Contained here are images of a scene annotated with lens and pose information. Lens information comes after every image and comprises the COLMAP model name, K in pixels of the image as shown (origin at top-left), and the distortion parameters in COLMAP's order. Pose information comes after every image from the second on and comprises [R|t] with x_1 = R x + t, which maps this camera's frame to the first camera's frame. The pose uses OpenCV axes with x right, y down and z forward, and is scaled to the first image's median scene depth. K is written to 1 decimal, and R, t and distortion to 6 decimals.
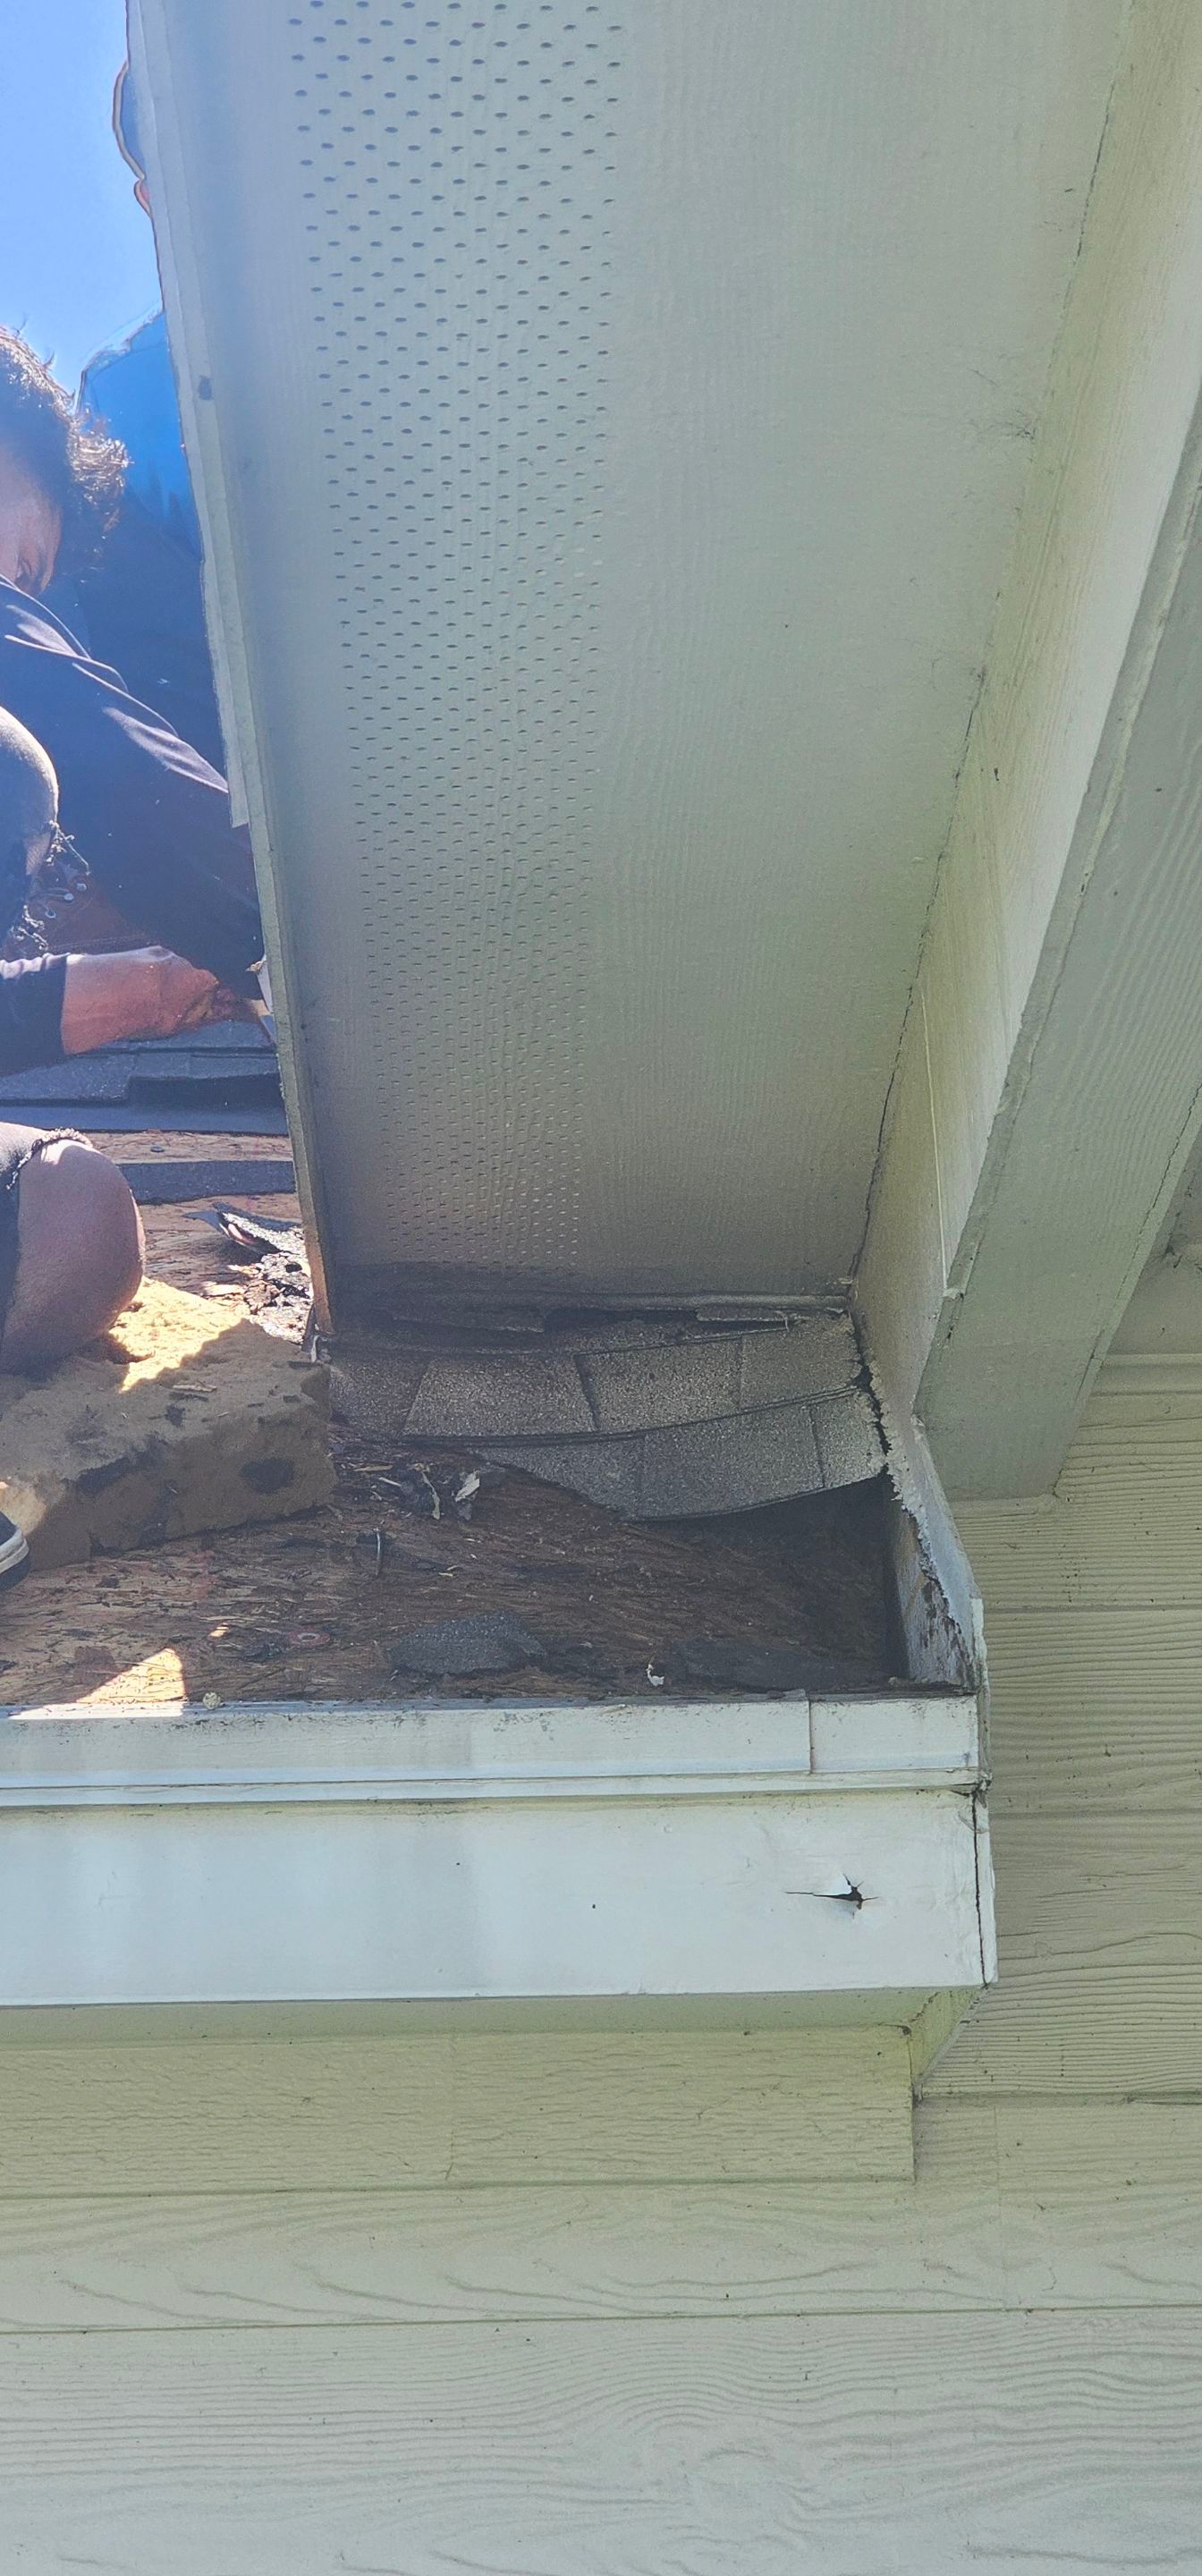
lens RADIAL K [[4937.7, 0, 545.7], [0, 4937.7, 1299.3], [0, 0, 1]] dist [0.004611, 0.324921]
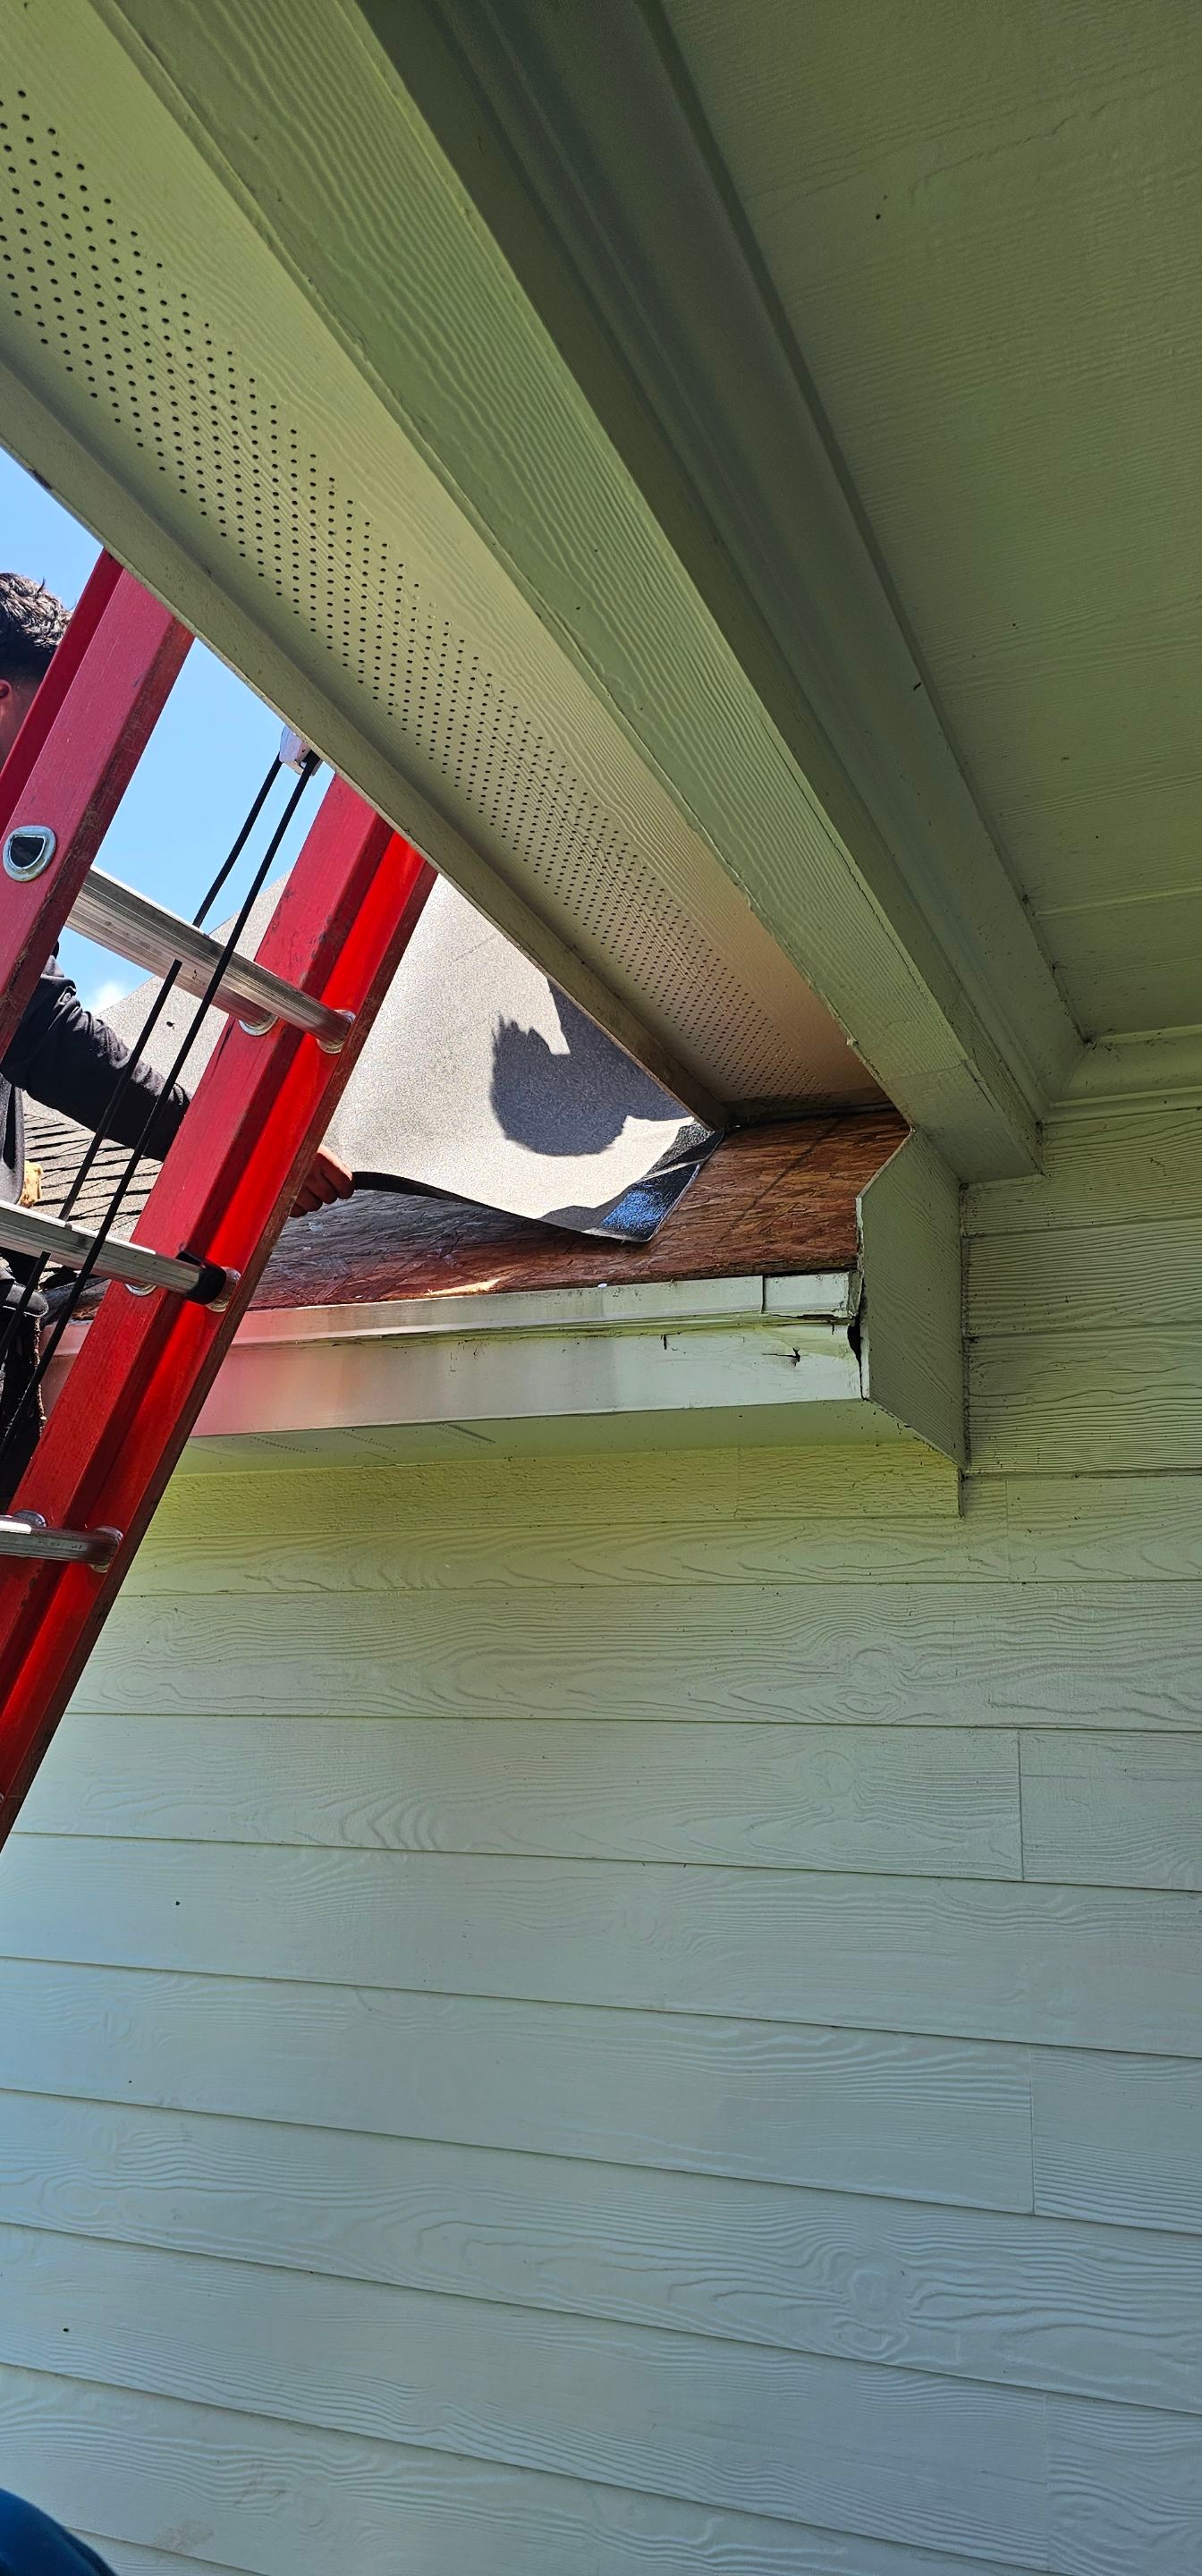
lens RADIAL K [[1708.5, 0, 612.8], [0, 1708.5, 1307.4], [0, 0, 1]] dist [0.107353, -0.110586]
pose [[0.912894, -0.056644, -0.404247, 0.232458], [0.064576, 0.997895, 0.006002, 0.081502], [0.403056, -0.031584, 0.914630, 0.315569]]
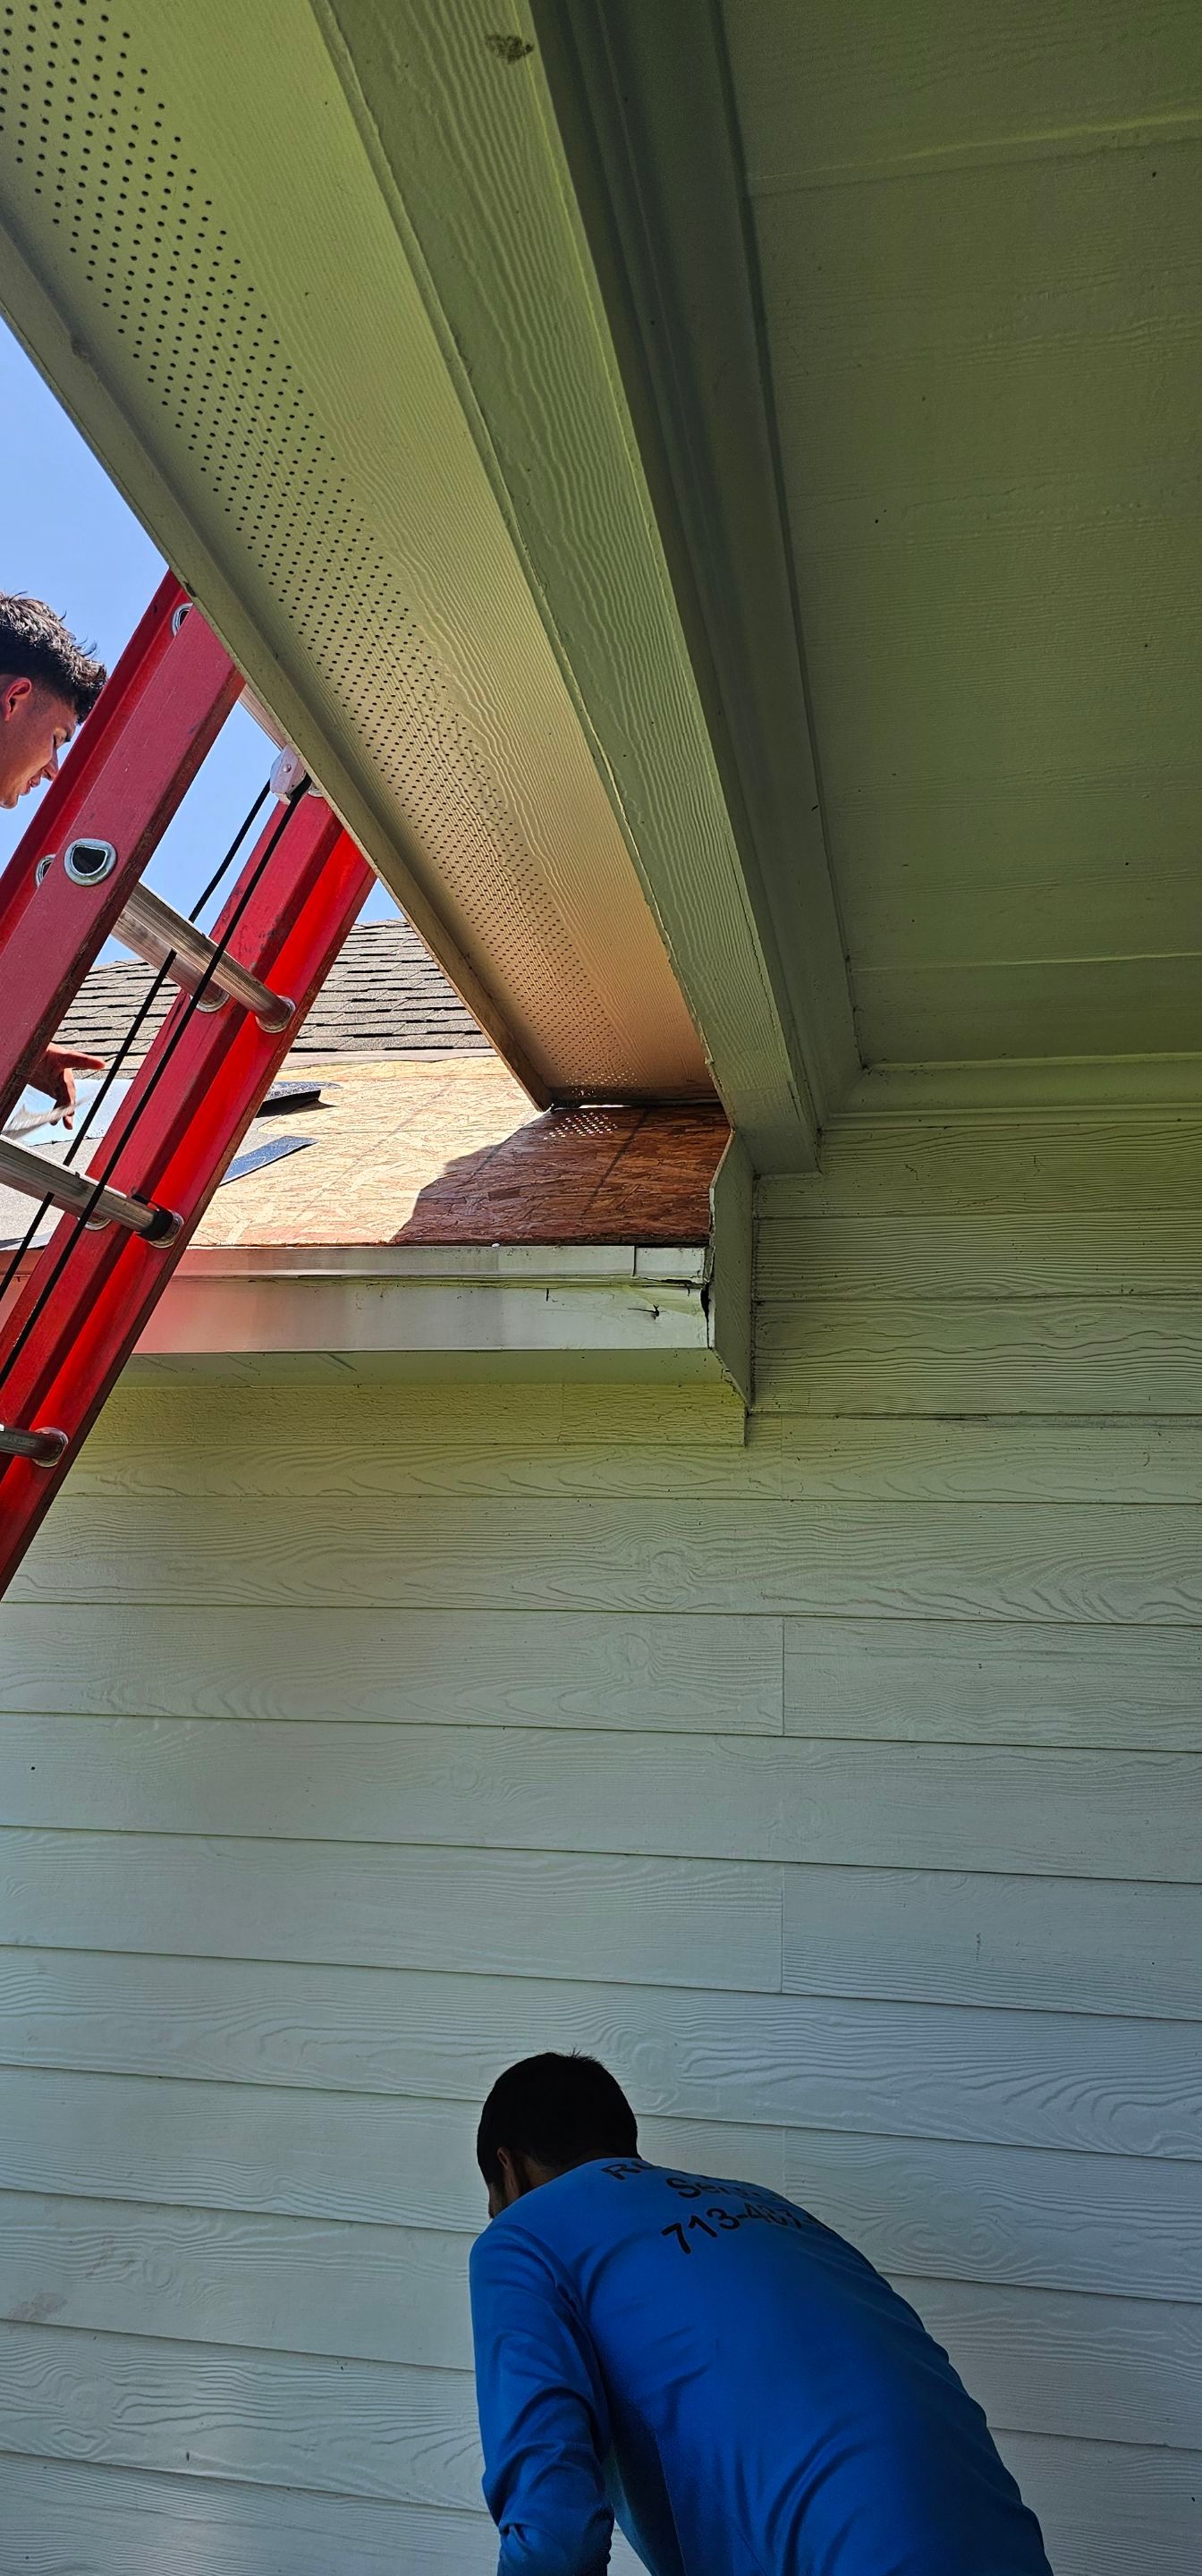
lens RADIAL K [[1716.1, 0, 568.4], [0, 1716.1, 1301.5], [0, 0, 1]] dist [0.166677, -0.266409]
pose [[0.974945, 0.004357, -0.222404, 0.179609], [0.005680, 0.998994, 0.044473, 0.068604], [0.222374, -0.044622, 0.973940, 0.153399]]
